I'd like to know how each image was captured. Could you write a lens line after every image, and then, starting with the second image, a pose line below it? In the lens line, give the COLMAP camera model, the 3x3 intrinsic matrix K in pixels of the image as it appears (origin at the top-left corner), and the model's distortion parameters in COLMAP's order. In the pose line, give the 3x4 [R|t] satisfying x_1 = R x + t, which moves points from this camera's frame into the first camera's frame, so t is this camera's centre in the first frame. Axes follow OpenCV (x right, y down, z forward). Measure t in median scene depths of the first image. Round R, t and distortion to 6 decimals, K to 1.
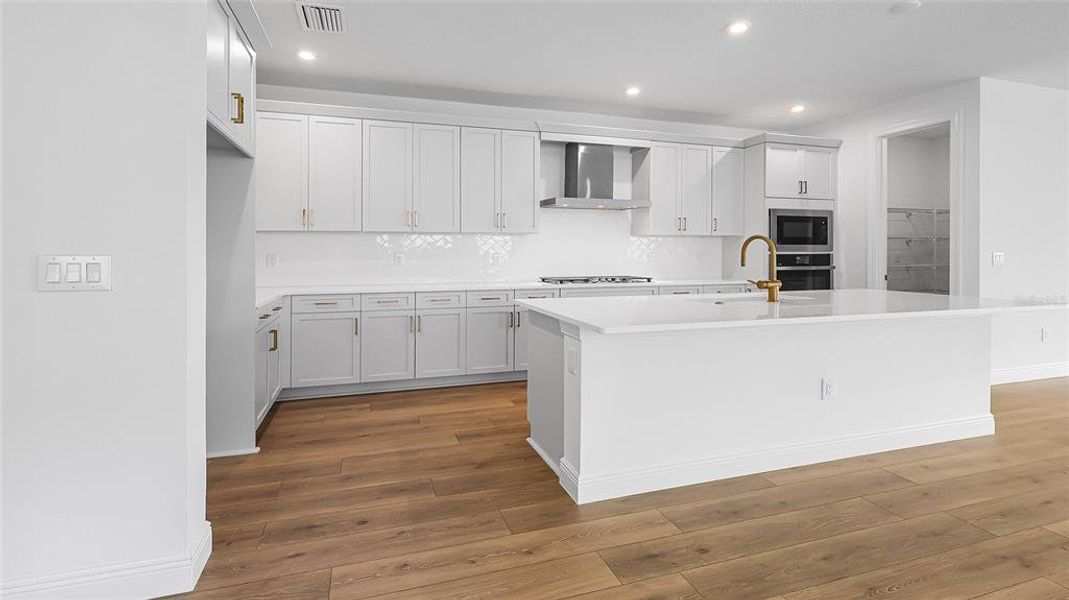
lens RADIAL K [[518.7, 0, 534.9], [0, 518.7, 251.2], [0, 0, 1]] dist [0.000186, -0.000508]
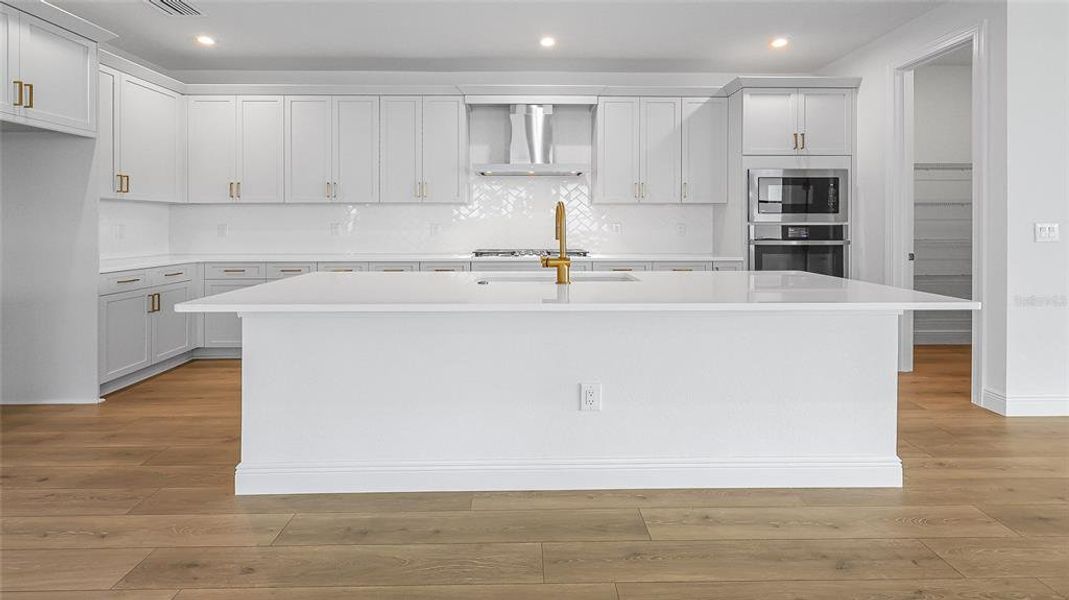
lens RADIAL K [[523.8, 0, 534.1], [0, 523.8, 223.2], [0, 0, 1]] dist [0.001244, -0.000554]
pose [[0.954207, 0.000679, -0.299146, 0.397985], [0.000154, 0.999996, 0.002762, 0.000098], [0.299147, -0.002681, 0.954203, 0.121475]]
